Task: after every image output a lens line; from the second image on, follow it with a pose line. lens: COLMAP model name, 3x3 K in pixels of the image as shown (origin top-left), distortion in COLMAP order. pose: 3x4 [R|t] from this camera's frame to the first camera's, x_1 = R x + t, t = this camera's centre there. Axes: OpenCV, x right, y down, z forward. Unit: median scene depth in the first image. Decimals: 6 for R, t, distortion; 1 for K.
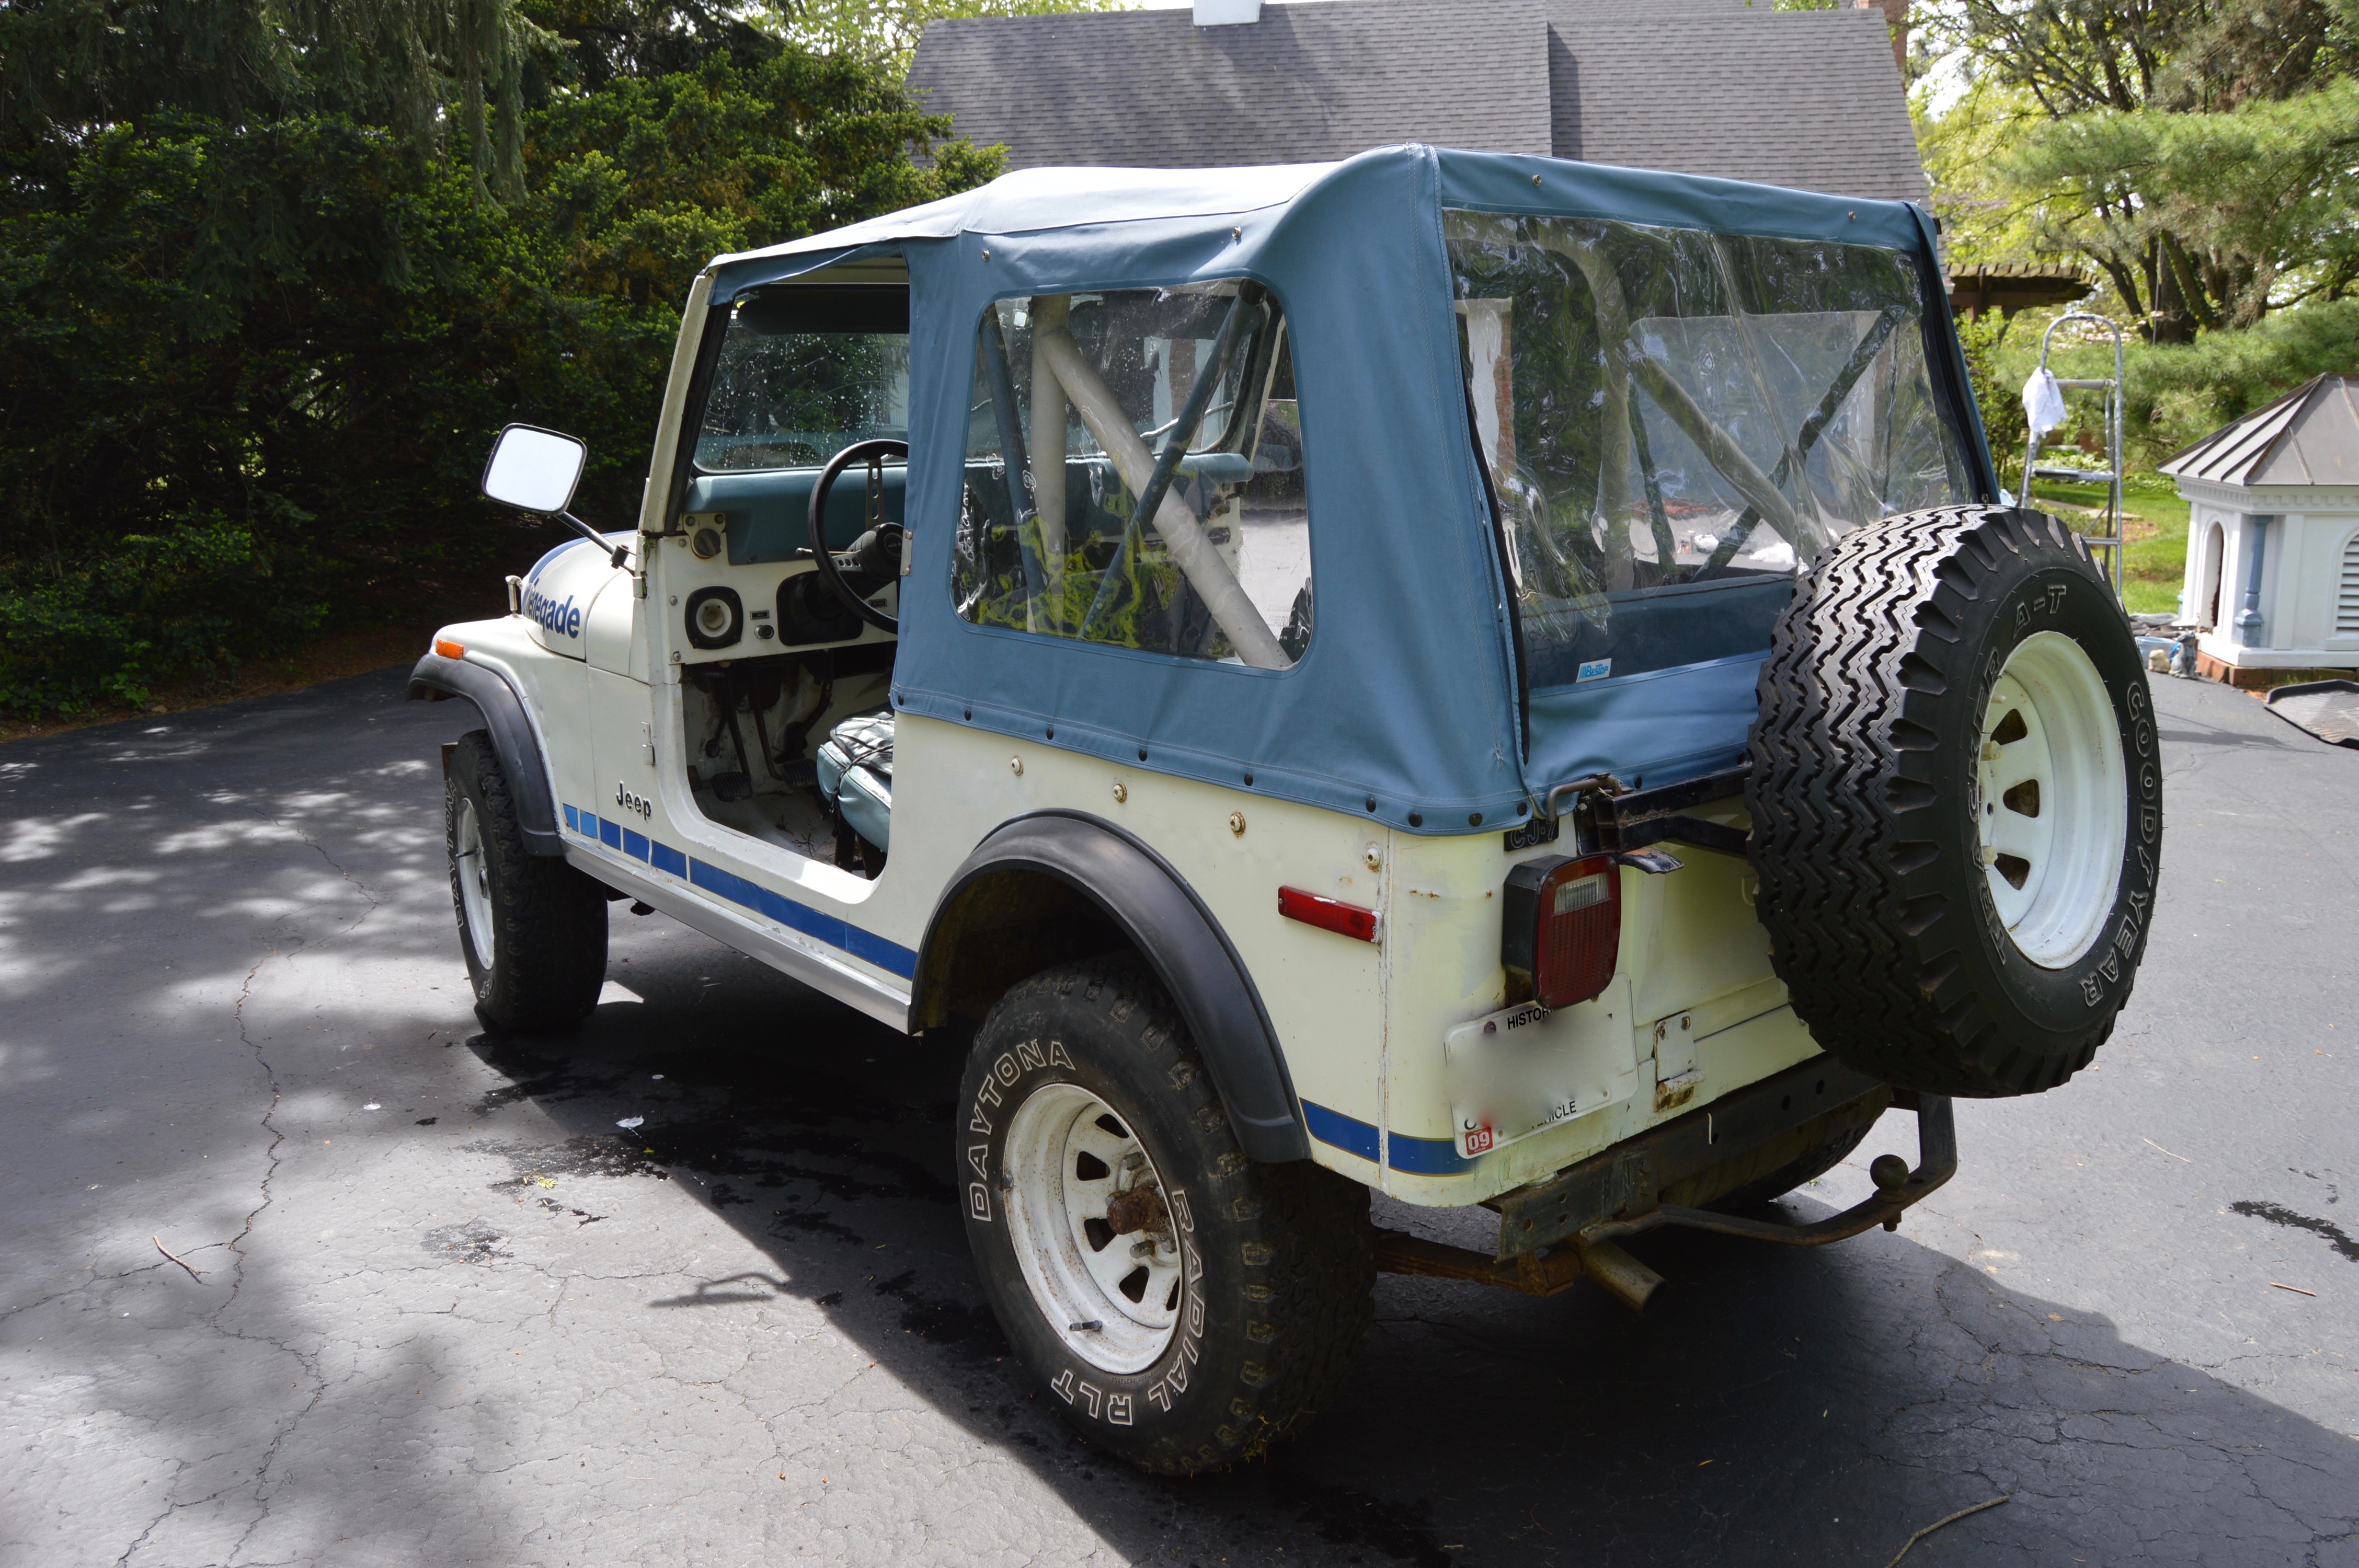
lens RADIAL K [[1884.1, 0, 1179.5], [0, 1884.1, 784.0], [0, 0, 1]] dist [-0.105380, 0.051072]
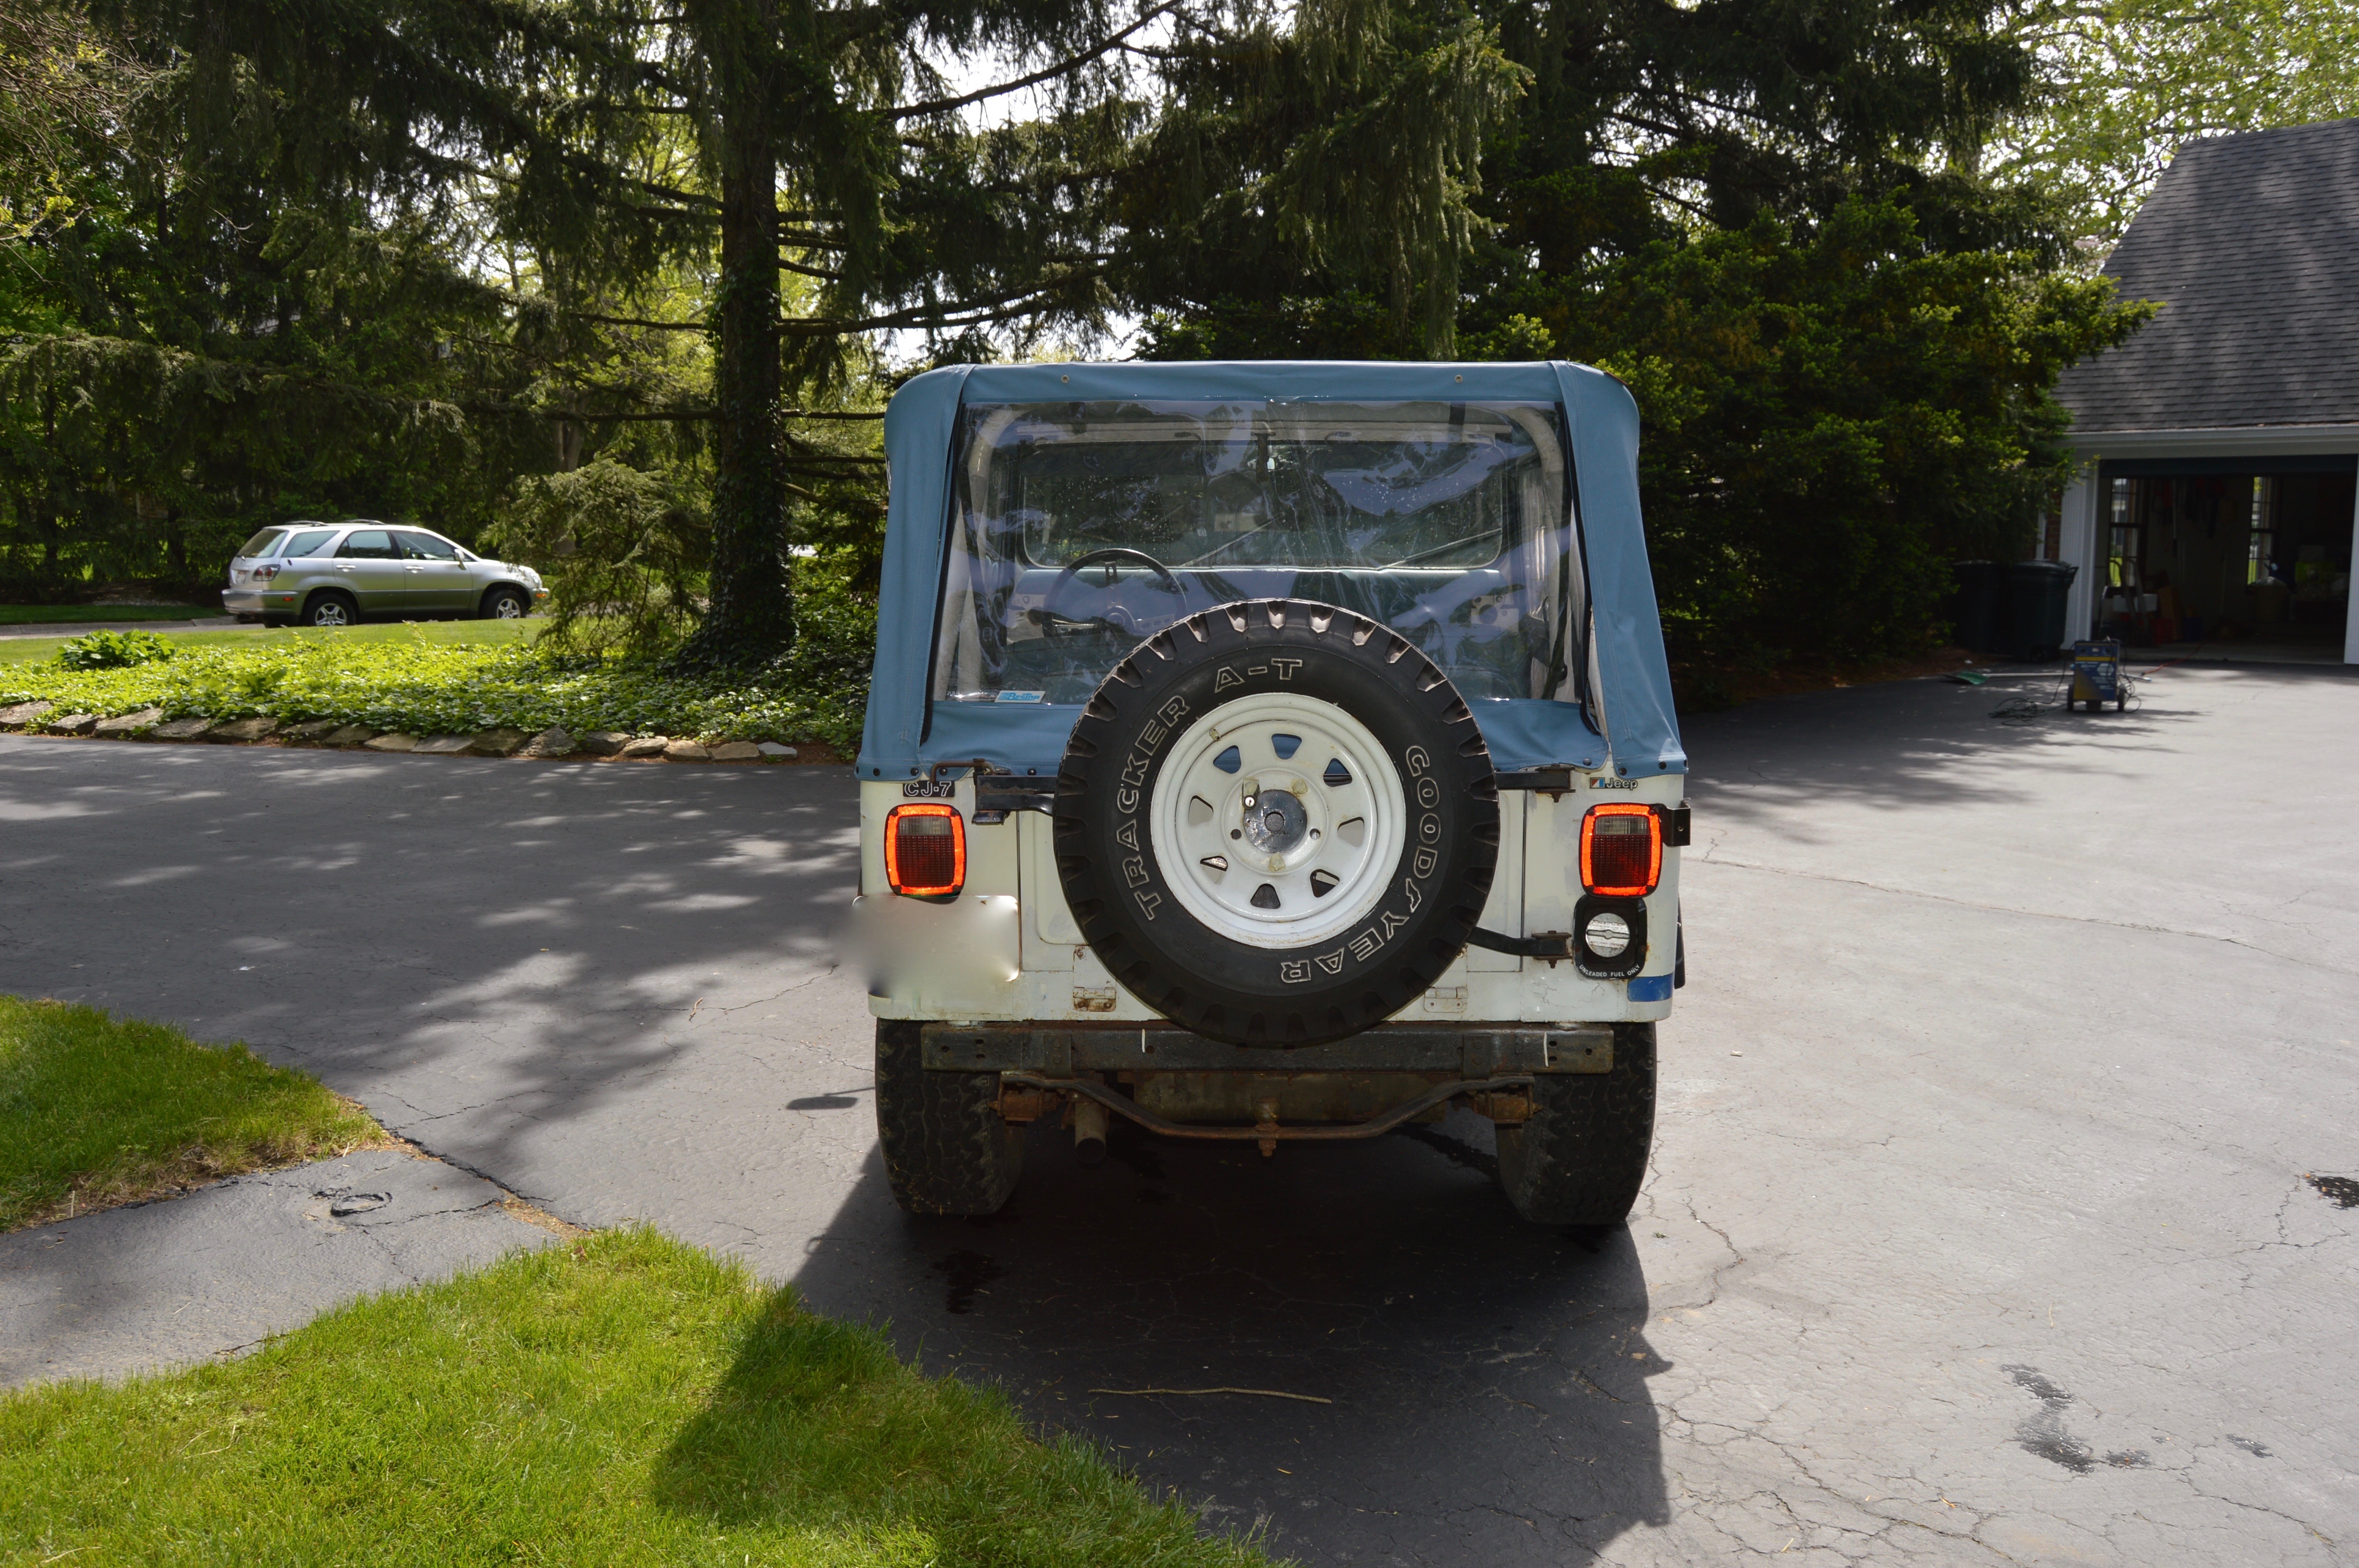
lens RADIAL K [[1884.1, 0, 1179.5], [0, 1884.1, 784.0], [0, 0, 1]] dist [-0.105380, 0.051072]
pose [[0.748033, 0.103195, -0.655589, 1.045311], [-0.146209, 0.989191, -0.011119, 0.006232], [0.647356, 0.104170, 0.755036, -0.053944]]
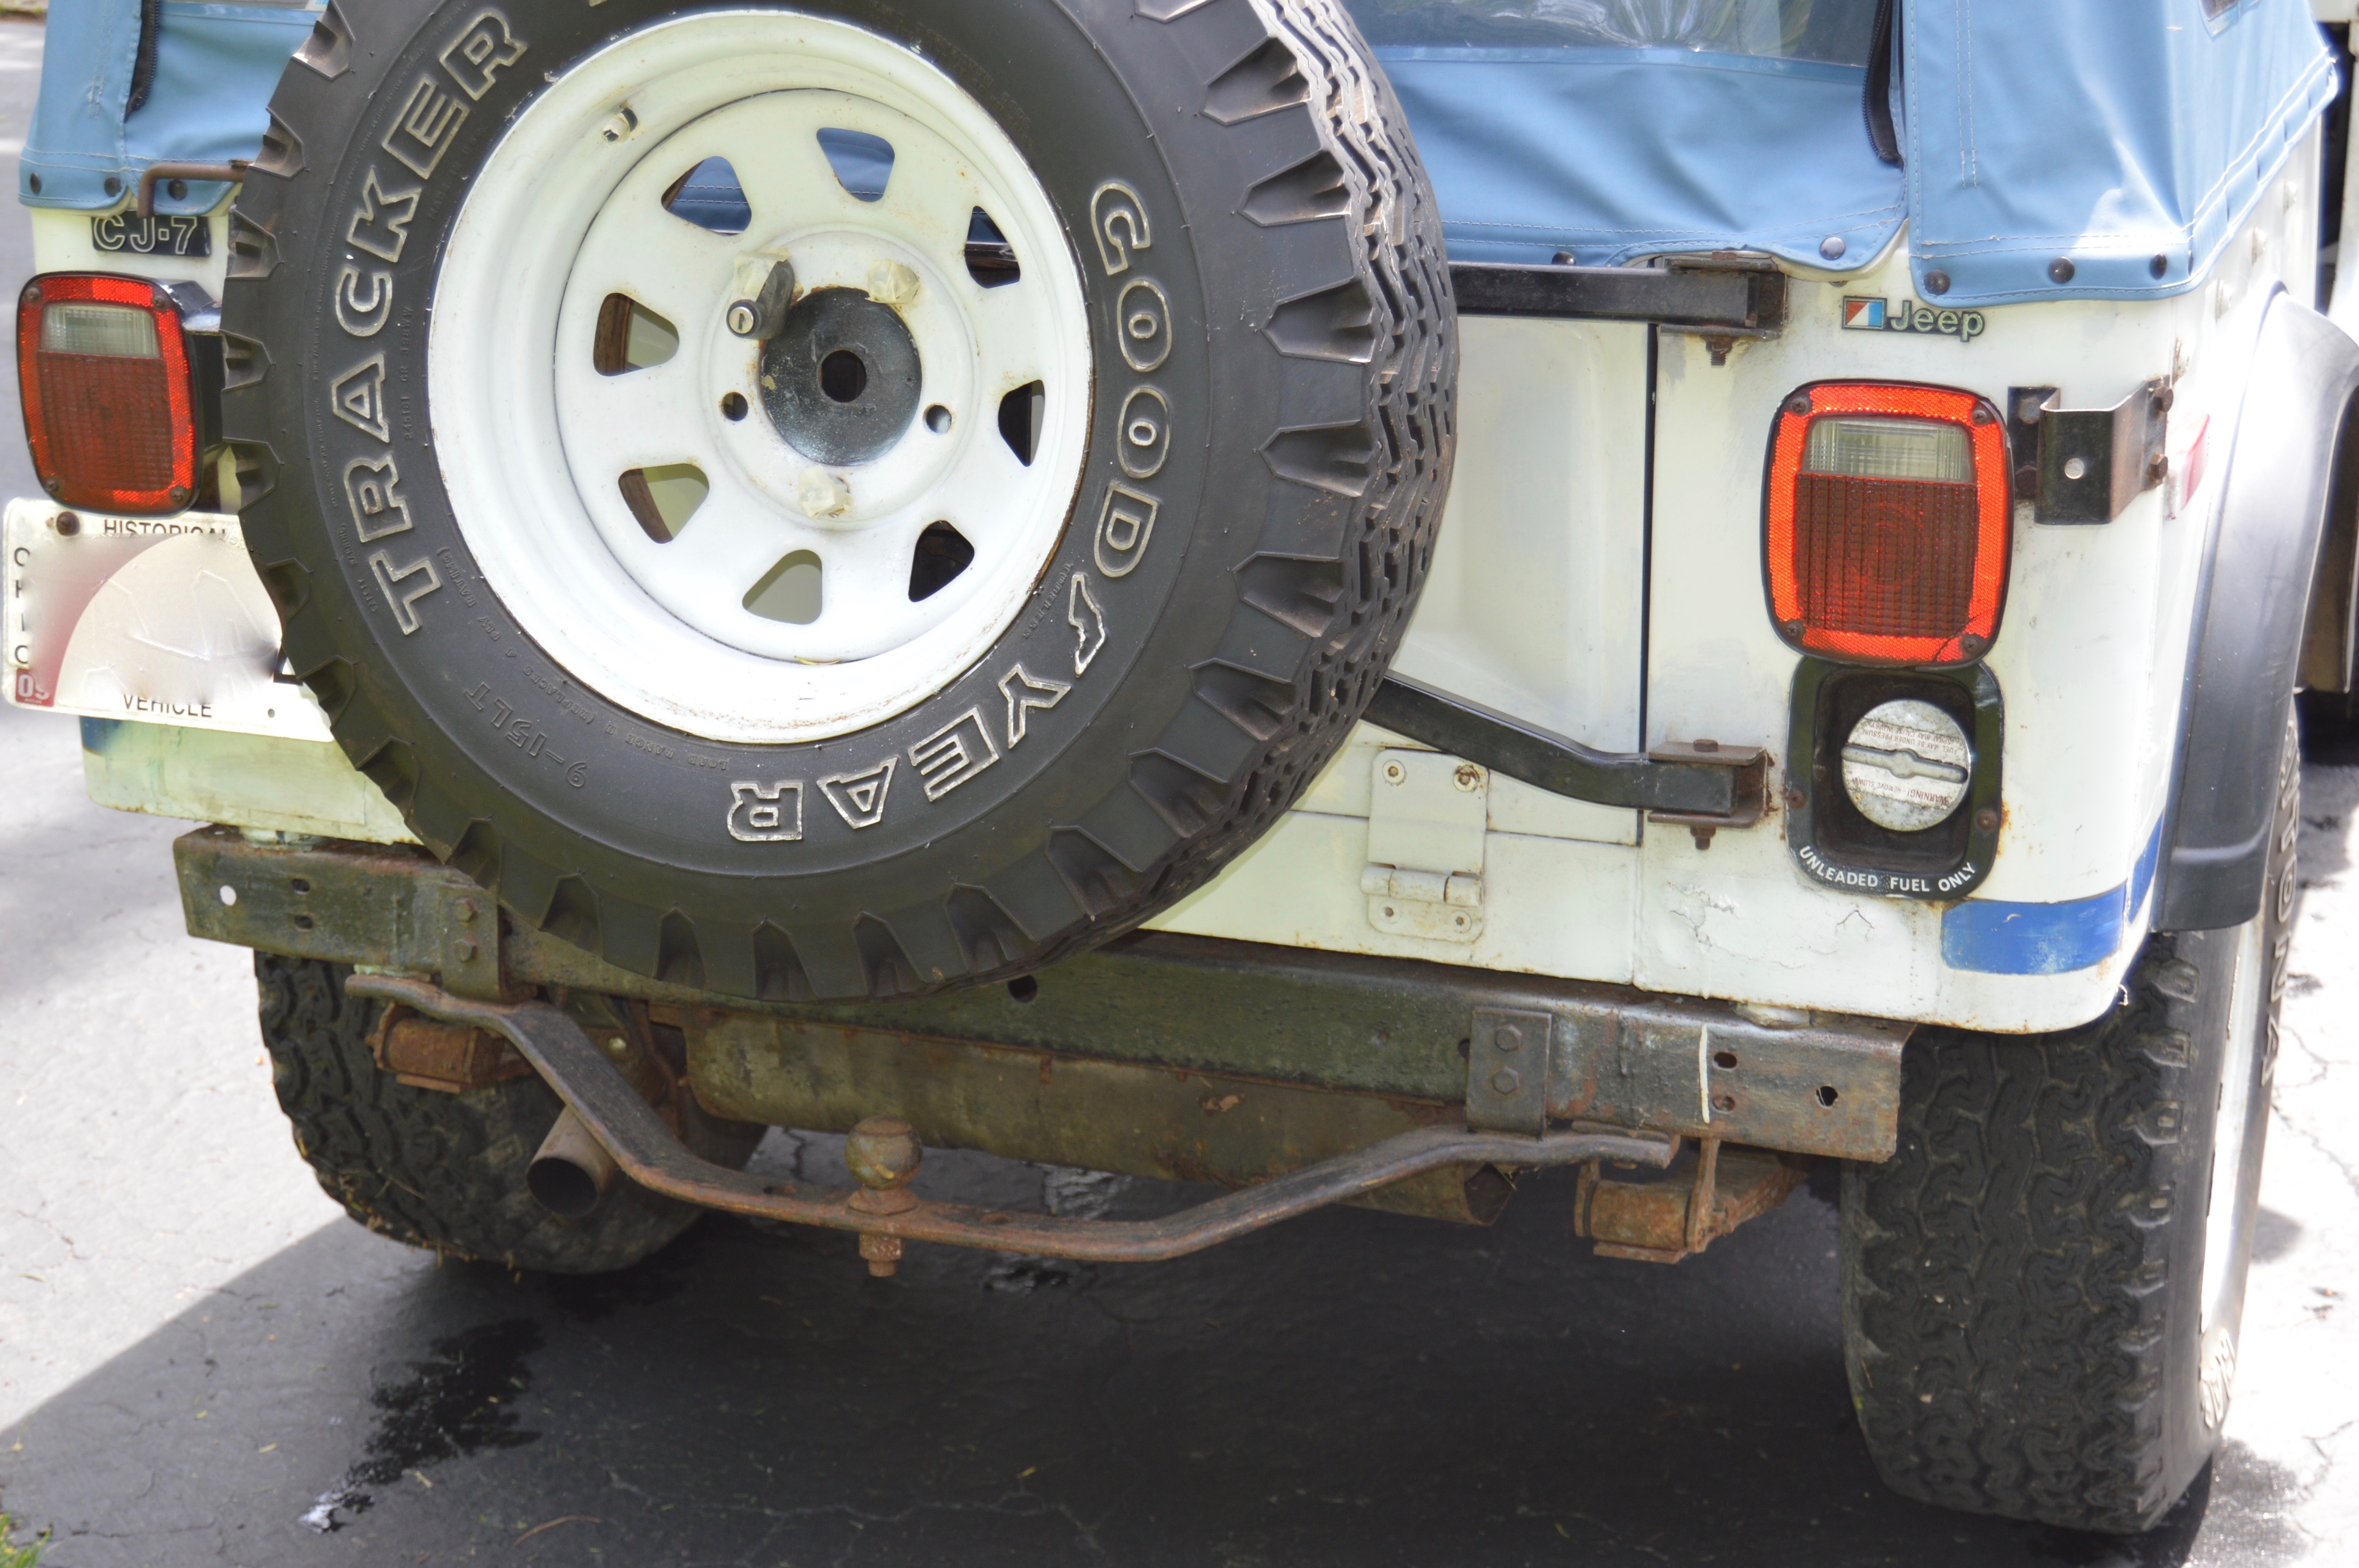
lens RADIAL K [[3934.0, 0, 1179.5], [0, 3934.0, 784.0], [0, 0, 1]] dist [-0.015735, -0.011132]
pose [[0.493945, 0.263607, -0.828571, 1.102222], [-0.183549, 0.963073, 0.196978, -0.086865], [0.849899, 0.054787, 0.524090, 0.463974]]
